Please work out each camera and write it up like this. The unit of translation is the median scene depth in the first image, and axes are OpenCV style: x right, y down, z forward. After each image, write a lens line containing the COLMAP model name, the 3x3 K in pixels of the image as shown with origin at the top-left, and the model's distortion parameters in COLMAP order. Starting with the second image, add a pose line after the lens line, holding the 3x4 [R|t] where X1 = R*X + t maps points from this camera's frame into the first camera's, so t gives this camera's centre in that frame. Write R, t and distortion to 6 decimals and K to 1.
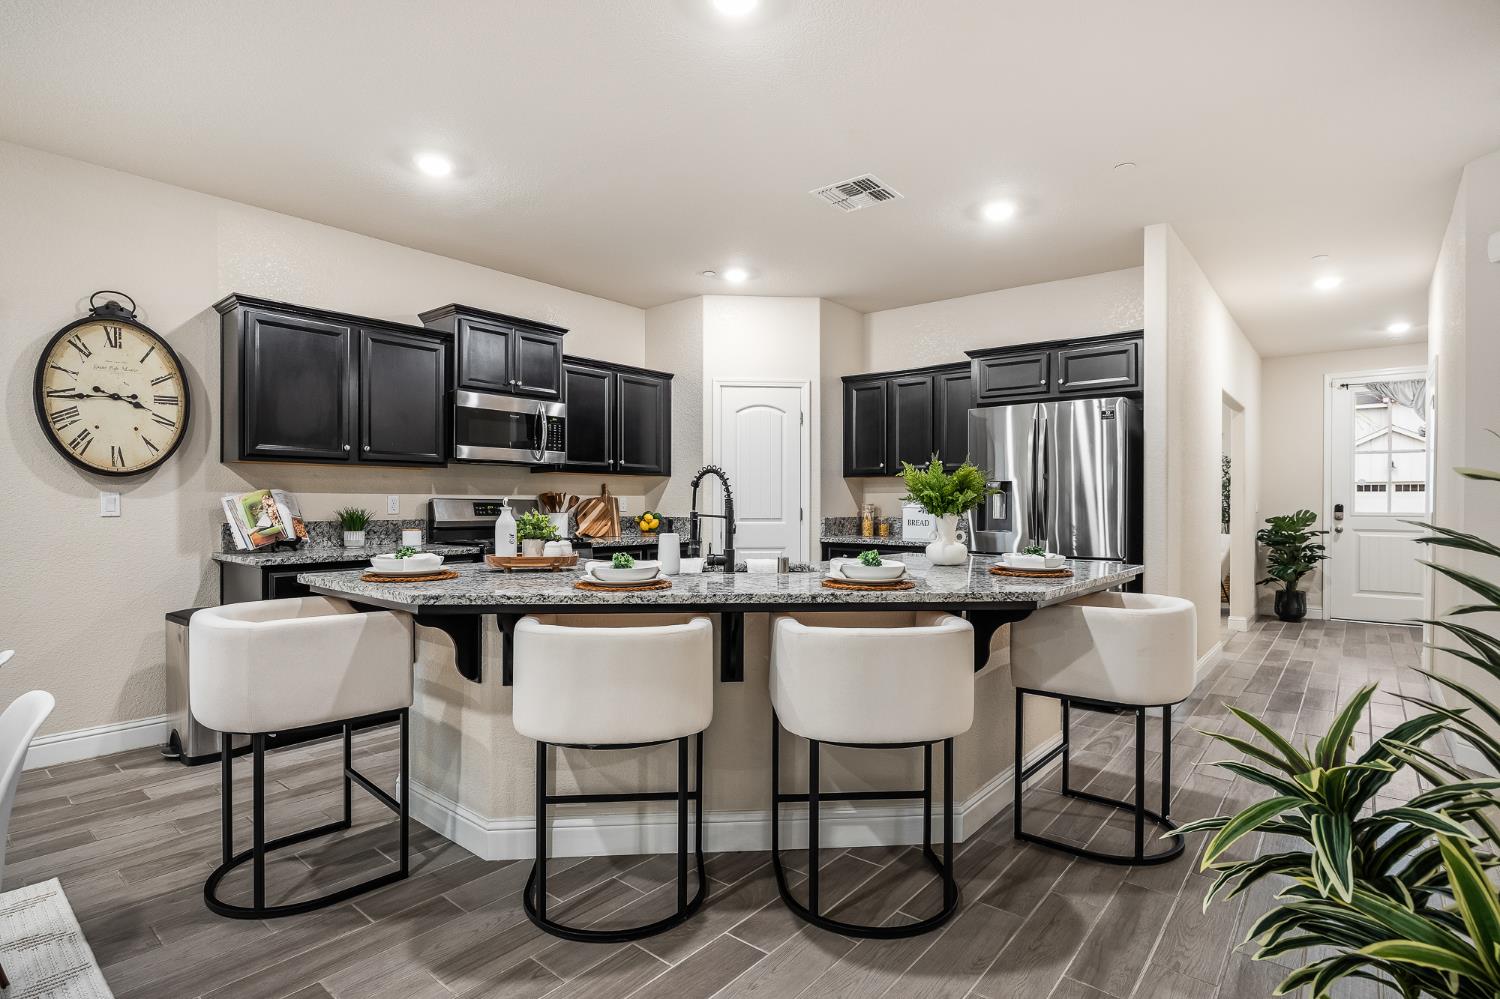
lens RADIAL K [[740.9, 0, 749.0], [0, 740.9, 506.5], [0, 0, 1]] dist [-0.003148, -0.001083]
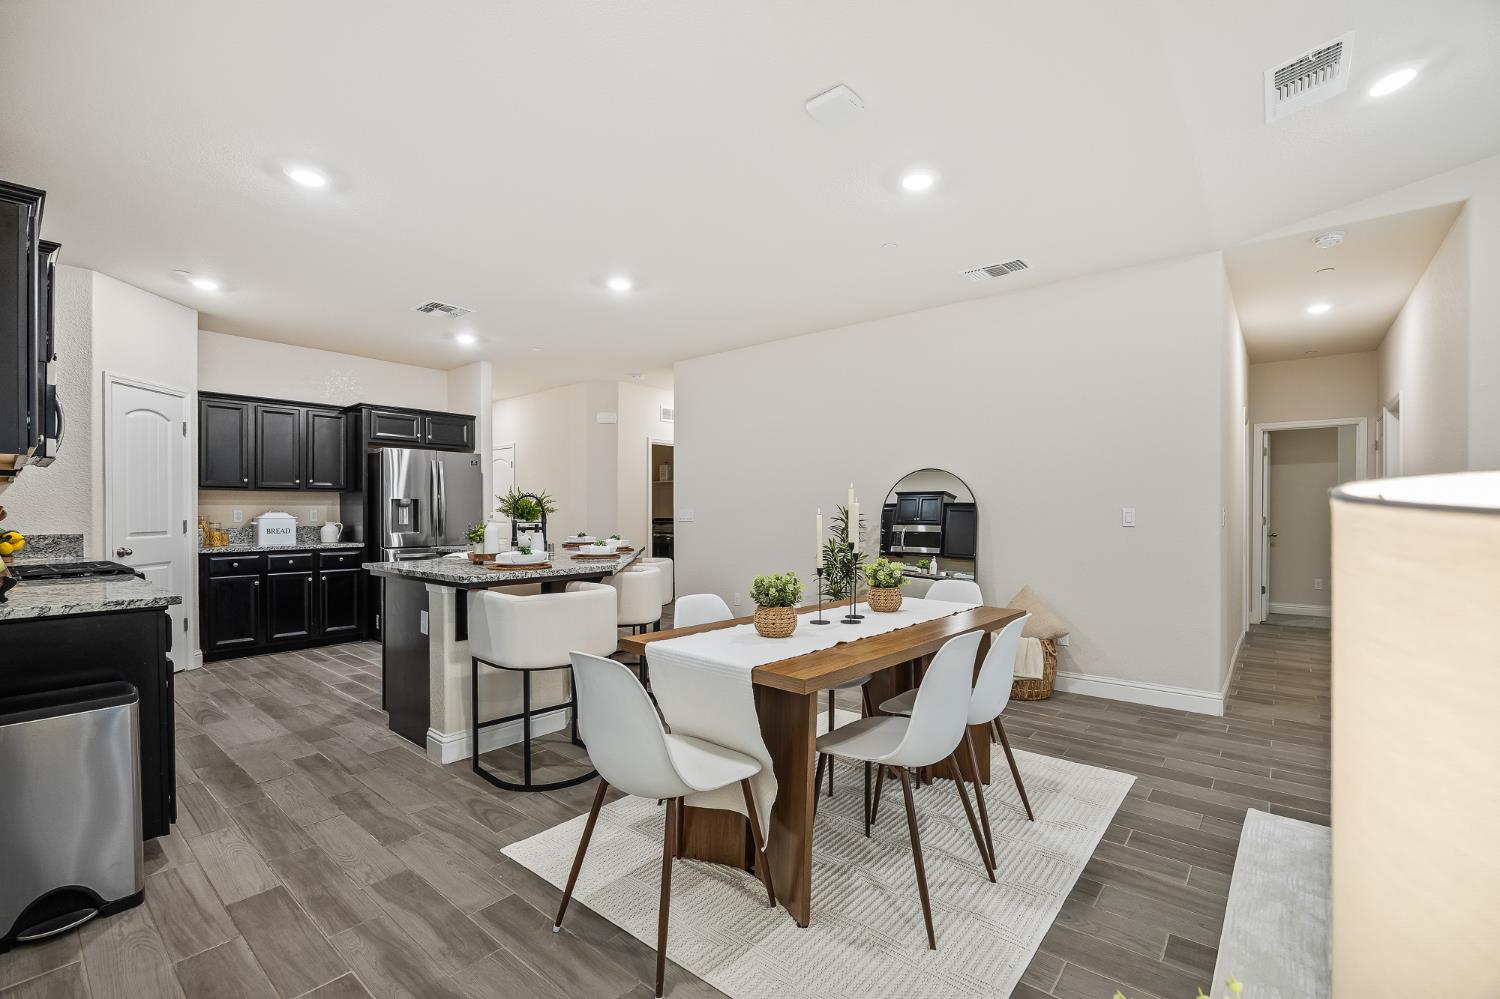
lens RADIAL K [[660.2, 0, 750.0], [0, 660.2, 499.5], [0, 0, 1]] dist [-0.002561, -0.000410]
pose [[0.003525, 0.014231, 0.999893, -1.247917], [0.007698, 0.999869, -0.014257, -0.011663], [-0.999964, 0.007747, 0.003415, 0.385467]]
